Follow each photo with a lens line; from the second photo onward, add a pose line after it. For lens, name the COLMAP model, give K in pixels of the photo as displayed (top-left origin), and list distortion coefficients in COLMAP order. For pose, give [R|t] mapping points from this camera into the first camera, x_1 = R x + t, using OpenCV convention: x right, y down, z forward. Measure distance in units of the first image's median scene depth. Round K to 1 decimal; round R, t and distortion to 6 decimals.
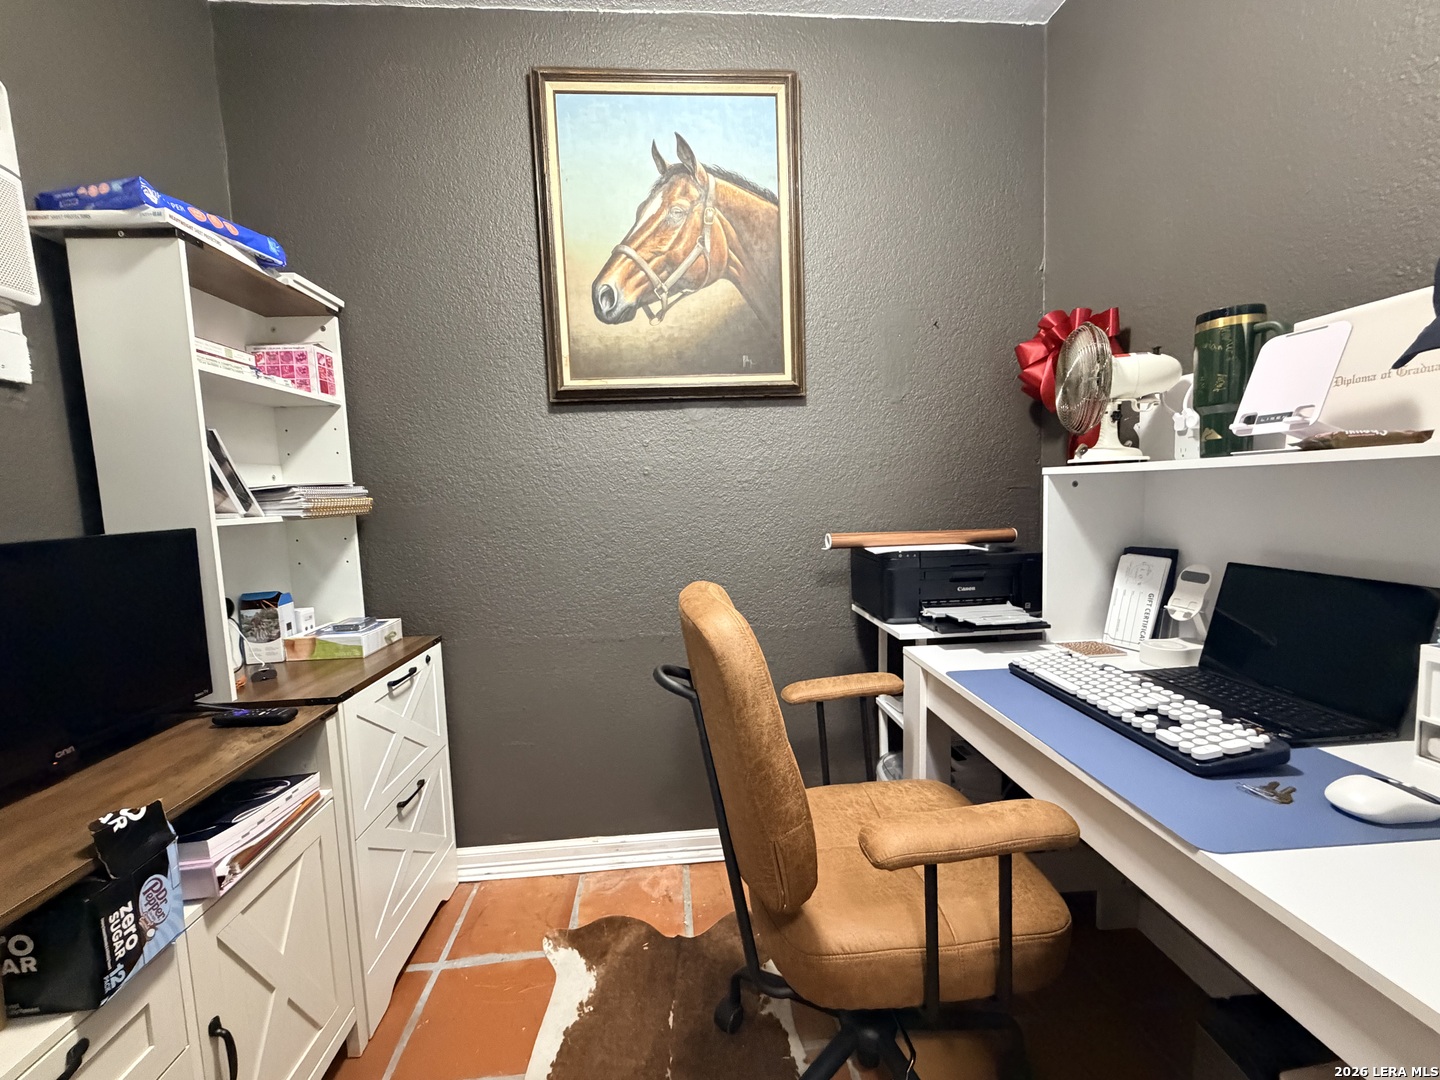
lens RADIAL K [[581.4, 0, 720.0], [0, 581.4, 540.0], [0, 0, 1]] dist [0.002612, -0.000218]
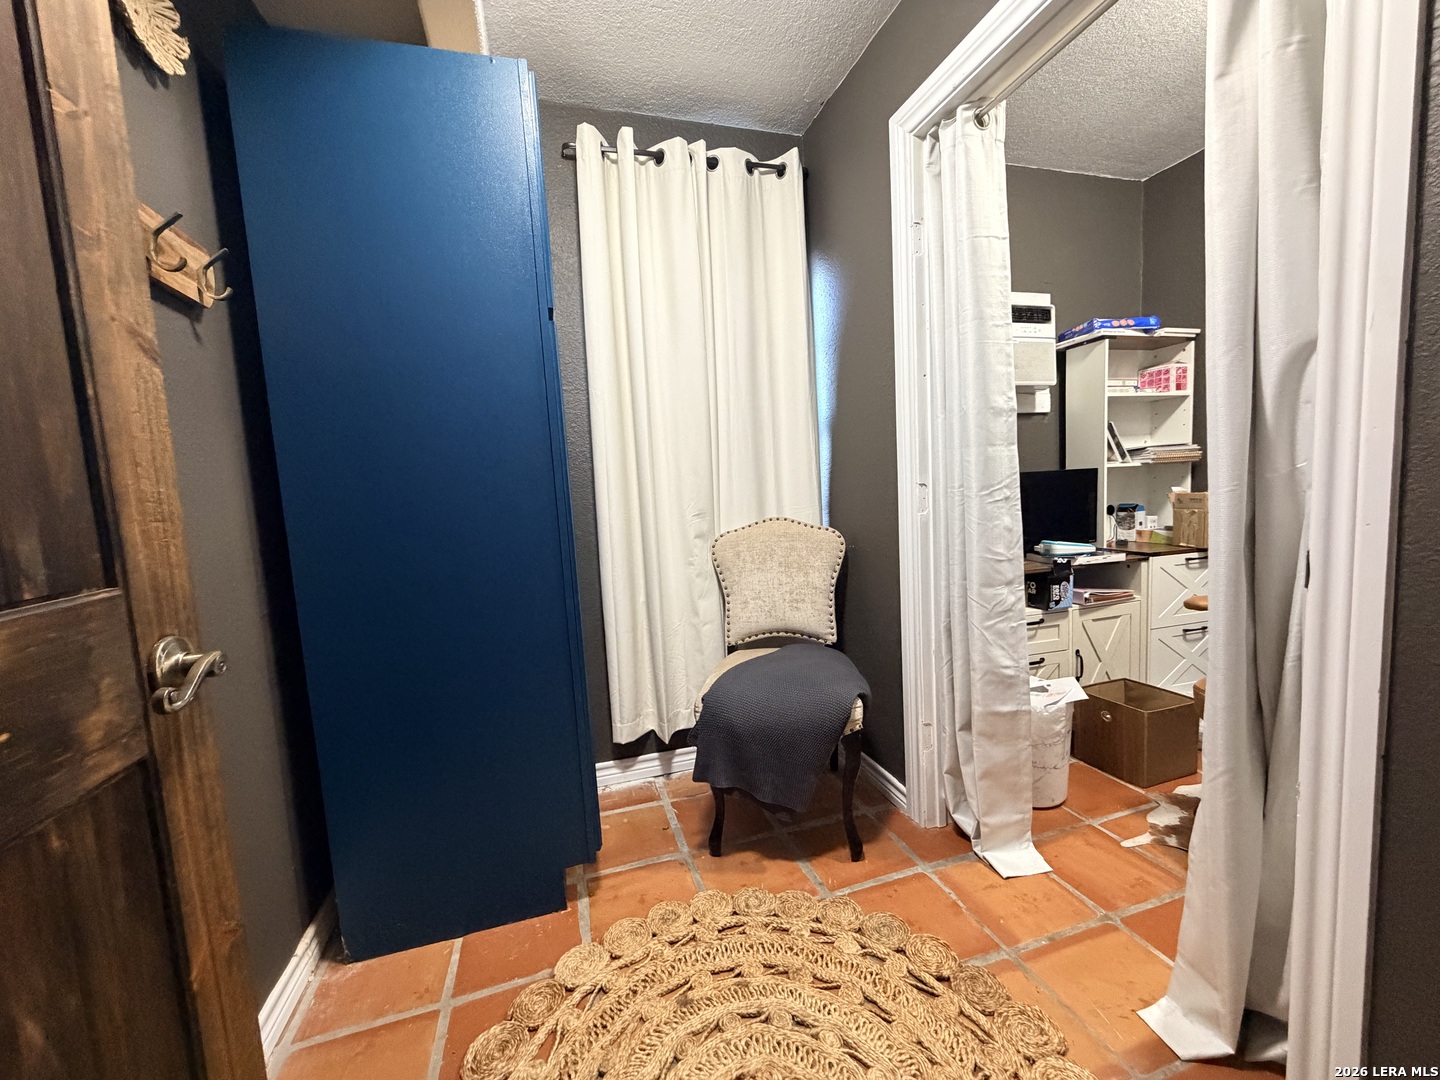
lens RADIAL K [[581.4, 0, 720.0], [0, 581.4, 540.0], [0, 0, 1]] dist [0.002612, -0.000218]
pose [[0.213656, 0.112893, -0.970364, 0.883206], [-0.044650, 0.993391, 0.105740, 0.074092], [0.975888, 0.020734, 0.217285, -0.801565]]
